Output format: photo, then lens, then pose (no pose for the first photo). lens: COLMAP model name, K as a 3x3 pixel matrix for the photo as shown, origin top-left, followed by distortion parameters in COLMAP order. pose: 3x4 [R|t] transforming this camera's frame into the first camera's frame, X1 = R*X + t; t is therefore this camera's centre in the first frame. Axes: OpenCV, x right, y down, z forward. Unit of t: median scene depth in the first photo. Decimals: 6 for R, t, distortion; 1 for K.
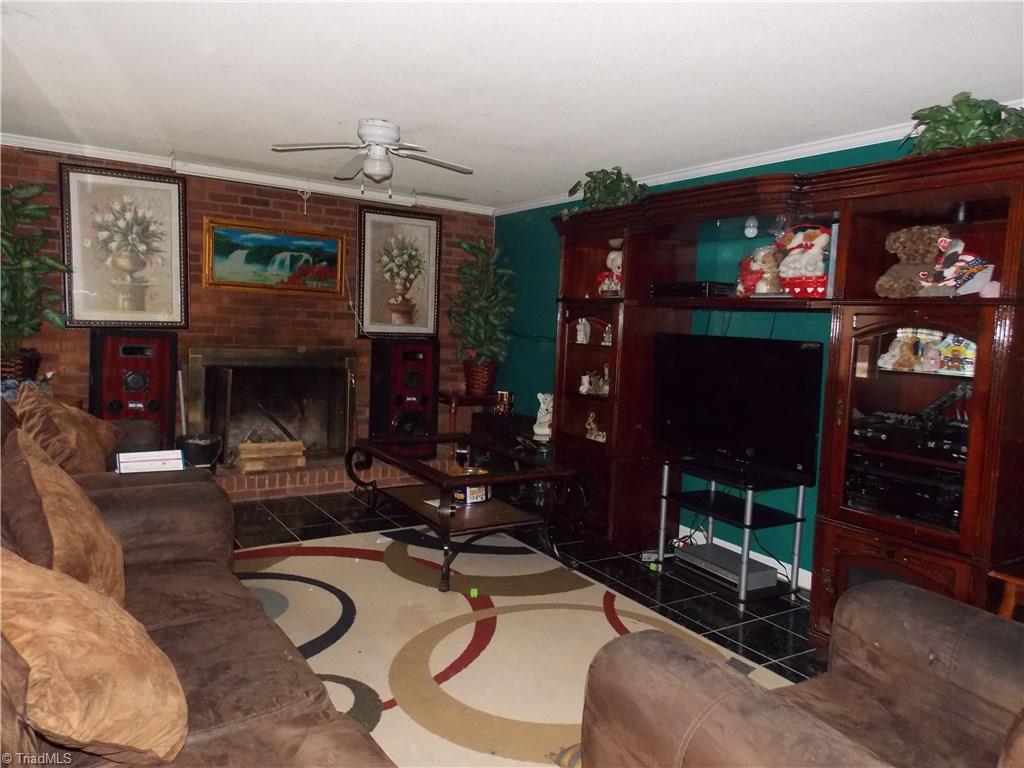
lens RADIAL K [[724.7, 0, 513.6], [0, 724.7, 383.1], [0, 0, 1]] dist [0.047936, -0.010165]
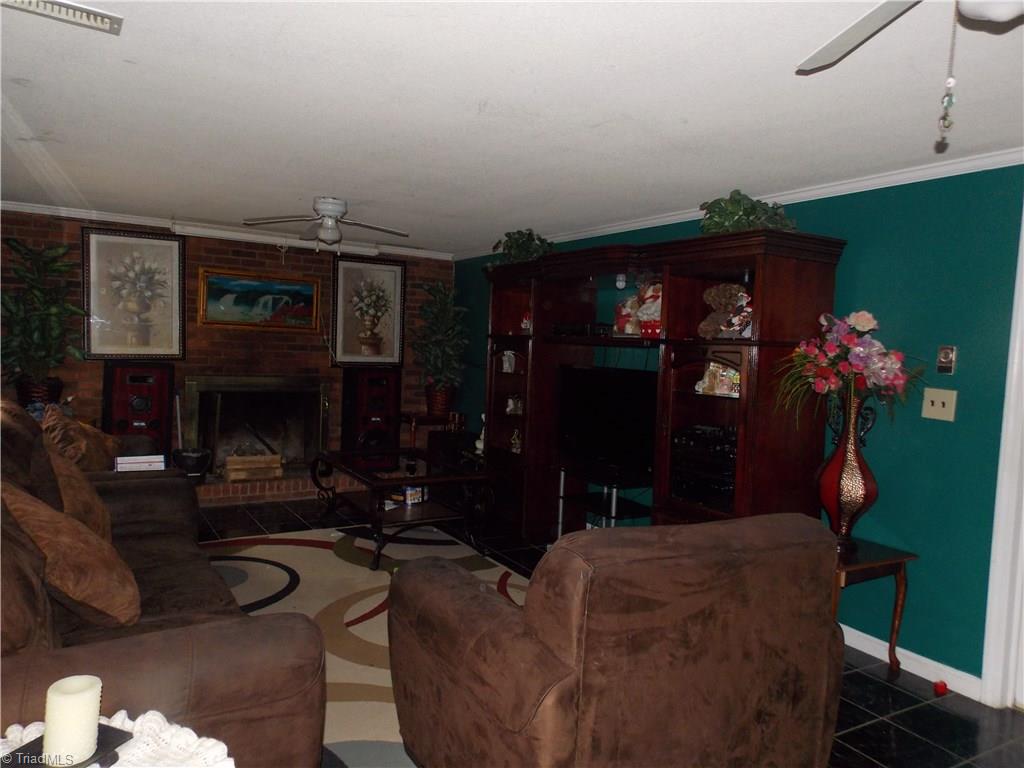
lens RADIAL K [[724.7, 0, 514.3], [0, 724.7, 379.3], [0, 0, 1]] dist [0.047936, -0.010165]
pose [[0.999712, -0.002775, -0.023818, 0.144517], [0.001848, 0.999244, -0.038843, 0.005000], [0.023908, 0.038788, 0.998961, -0.214777]]
